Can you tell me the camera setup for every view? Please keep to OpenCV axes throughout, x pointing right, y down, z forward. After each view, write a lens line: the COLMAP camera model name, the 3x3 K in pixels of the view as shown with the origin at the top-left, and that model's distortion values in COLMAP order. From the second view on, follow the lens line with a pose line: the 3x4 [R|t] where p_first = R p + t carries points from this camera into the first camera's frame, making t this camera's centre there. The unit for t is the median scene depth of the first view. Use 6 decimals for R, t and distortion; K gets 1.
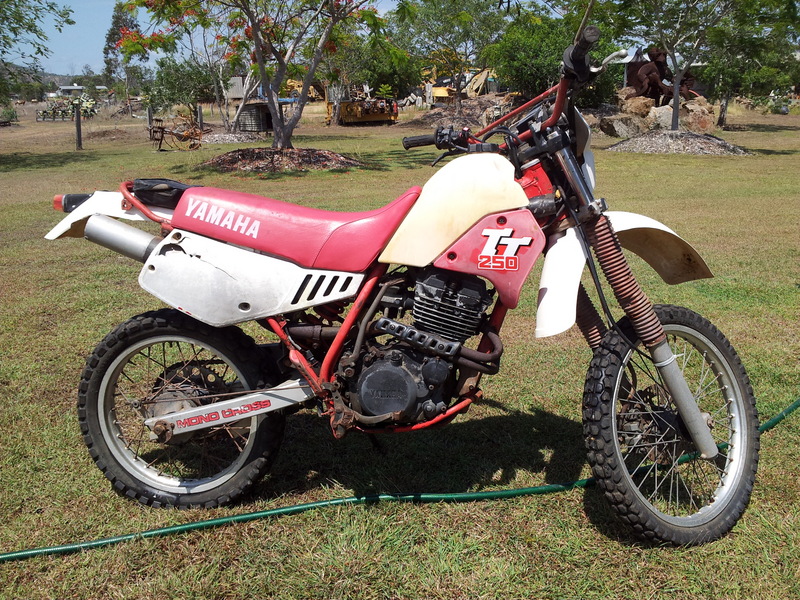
lens RADIAL K [[737.5, 0, 399.7], [0, 737.5, 299.9], [0, 0, 1]] dist [-0.013925, -0.036525]
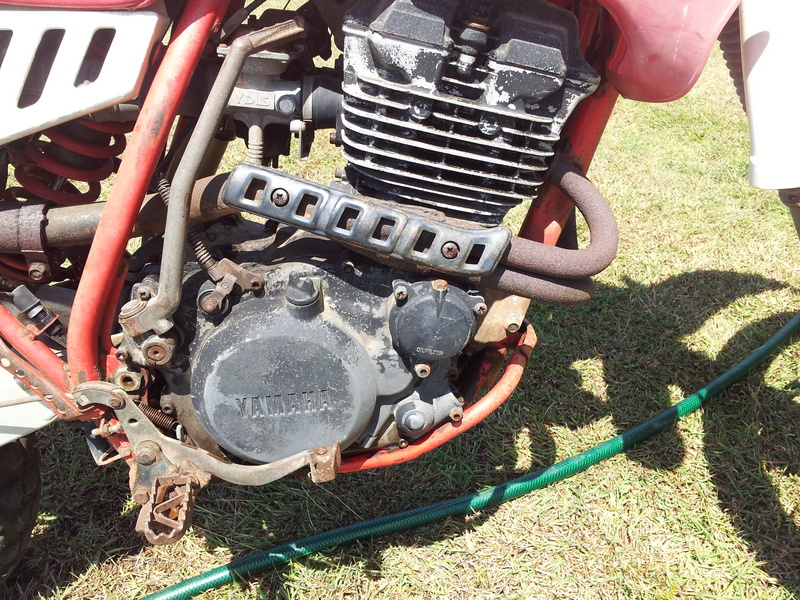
lens RADIAL K [[737.5, 0, 401.2], [0, 737.5, 299.0], [0, 0, 1]] dist [-0.013925, -0.036525]
pose [[0.985087, -0.110953, 0.131504, -0.005270], [0.071826, 0.959704, 0.271678, 0.000198], [-0.156349, -0.258181, 0.953361, 0.695106]]
